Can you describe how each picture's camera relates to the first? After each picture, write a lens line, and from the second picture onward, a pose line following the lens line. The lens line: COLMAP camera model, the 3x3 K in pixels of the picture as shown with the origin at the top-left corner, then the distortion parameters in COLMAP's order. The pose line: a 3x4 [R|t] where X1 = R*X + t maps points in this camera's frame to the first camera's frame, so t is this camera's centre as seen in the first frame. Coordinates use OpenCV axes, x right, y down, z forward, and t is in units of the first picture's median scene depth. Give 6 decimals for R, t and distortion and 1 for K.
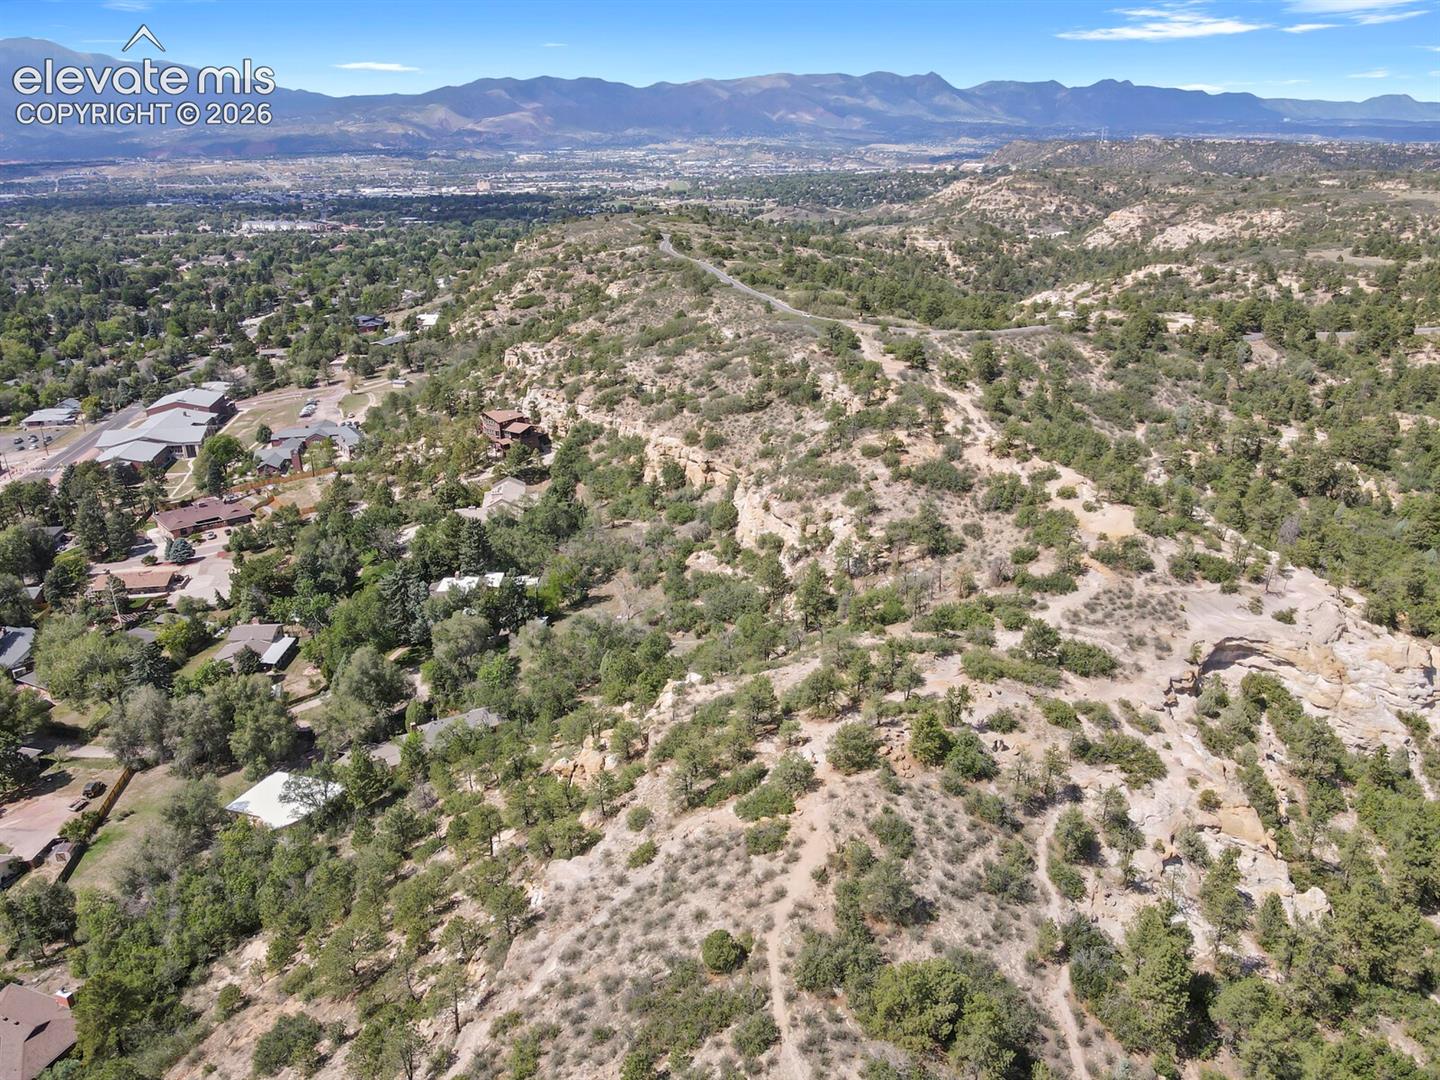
lens RADIAL K [[1044.3, 0, 723.8], [0, 1044.3, 544.1], [0, 0, 1]] dist [0.015867, 0.006276]
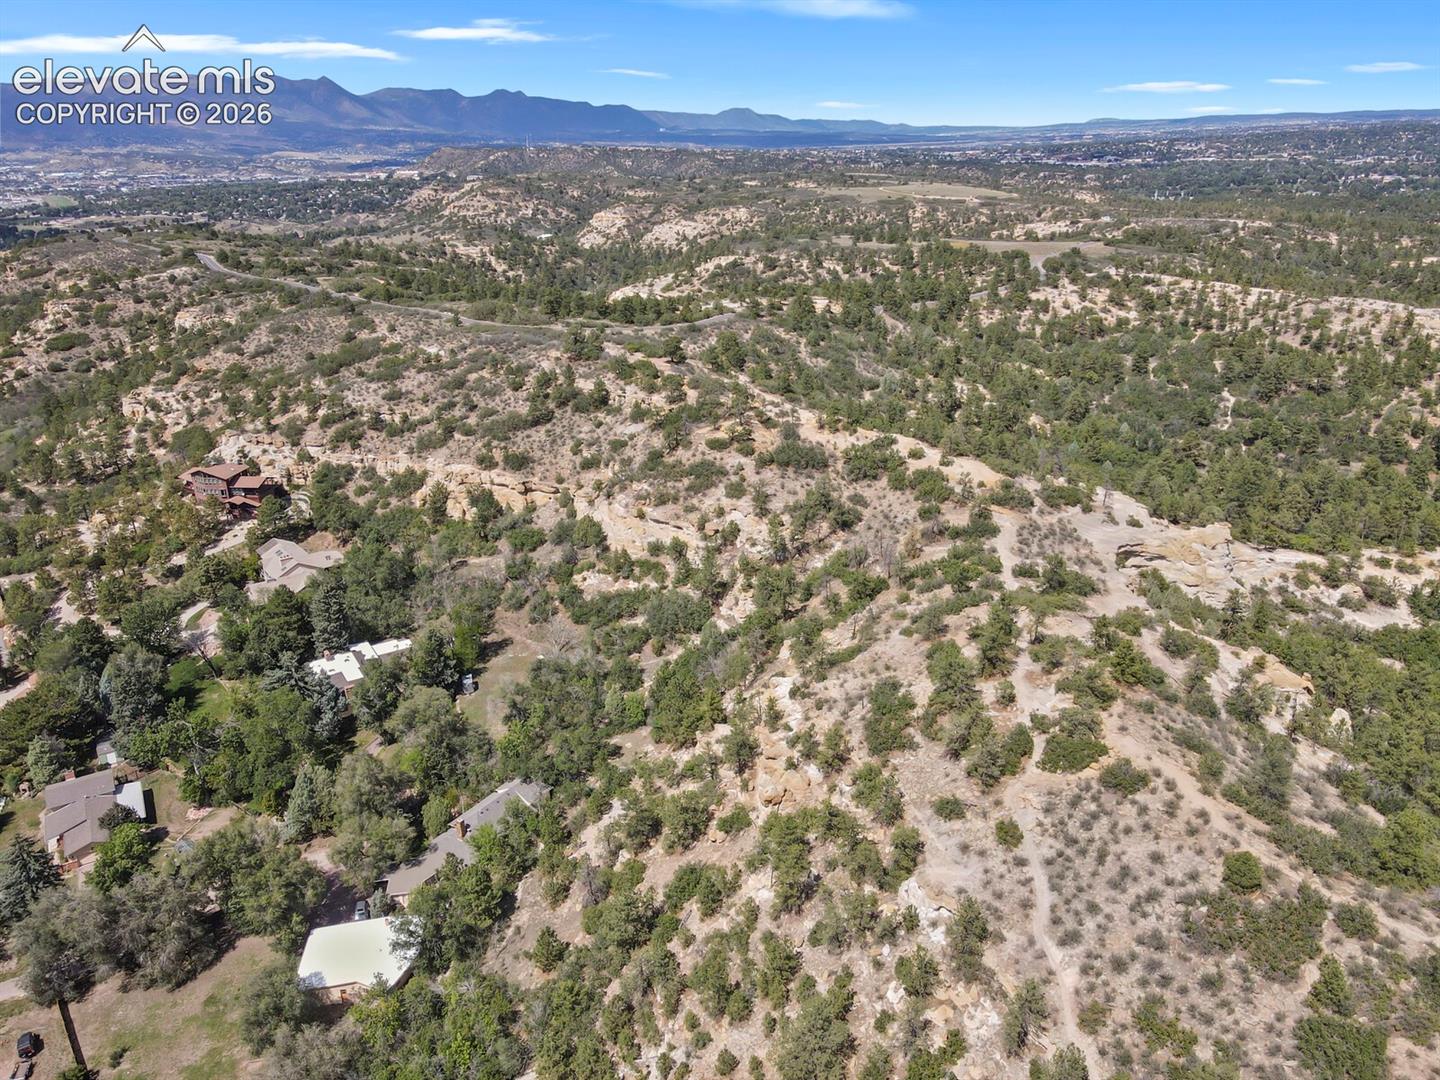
lens RADIAL K [[1044.3, 0, 723.8], [0, 1044.3, 544.1], [0, 0, 1]] dist [0.015867, 0.006276]
pose [[0.871035, -0.181409, 0.456497, -0.197321], [0.184222, 0.982119, 0.038777, -0.018417], [-0.455369, 0.050321, 0.888880, 0.056293]]
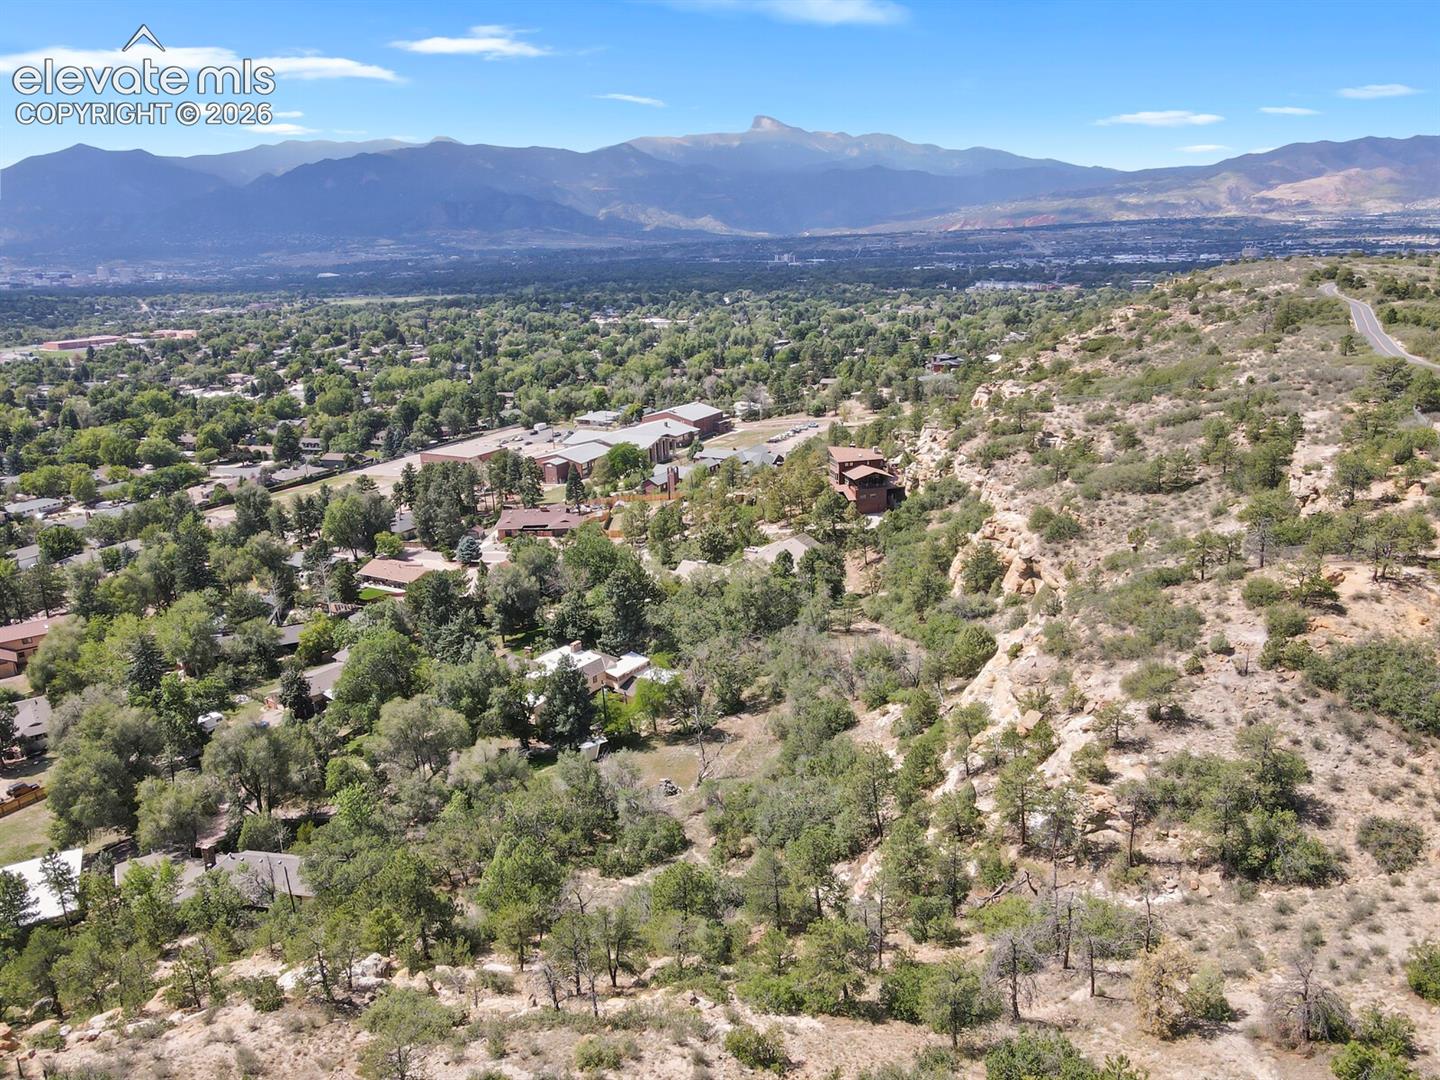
lens RADIAL K [[1044.3, 0, 723.8], [0, 1044.3, 544.1], [0, 0, 1]] dist [0.015867, 0.006276]
pose [[0.780895, 0.175007, -0.599646, 0.135147], [-0.211479, 0.977333, 0.009835, -0.037378], [0.587775, 0.119132, 0.800205, 0.275515]]
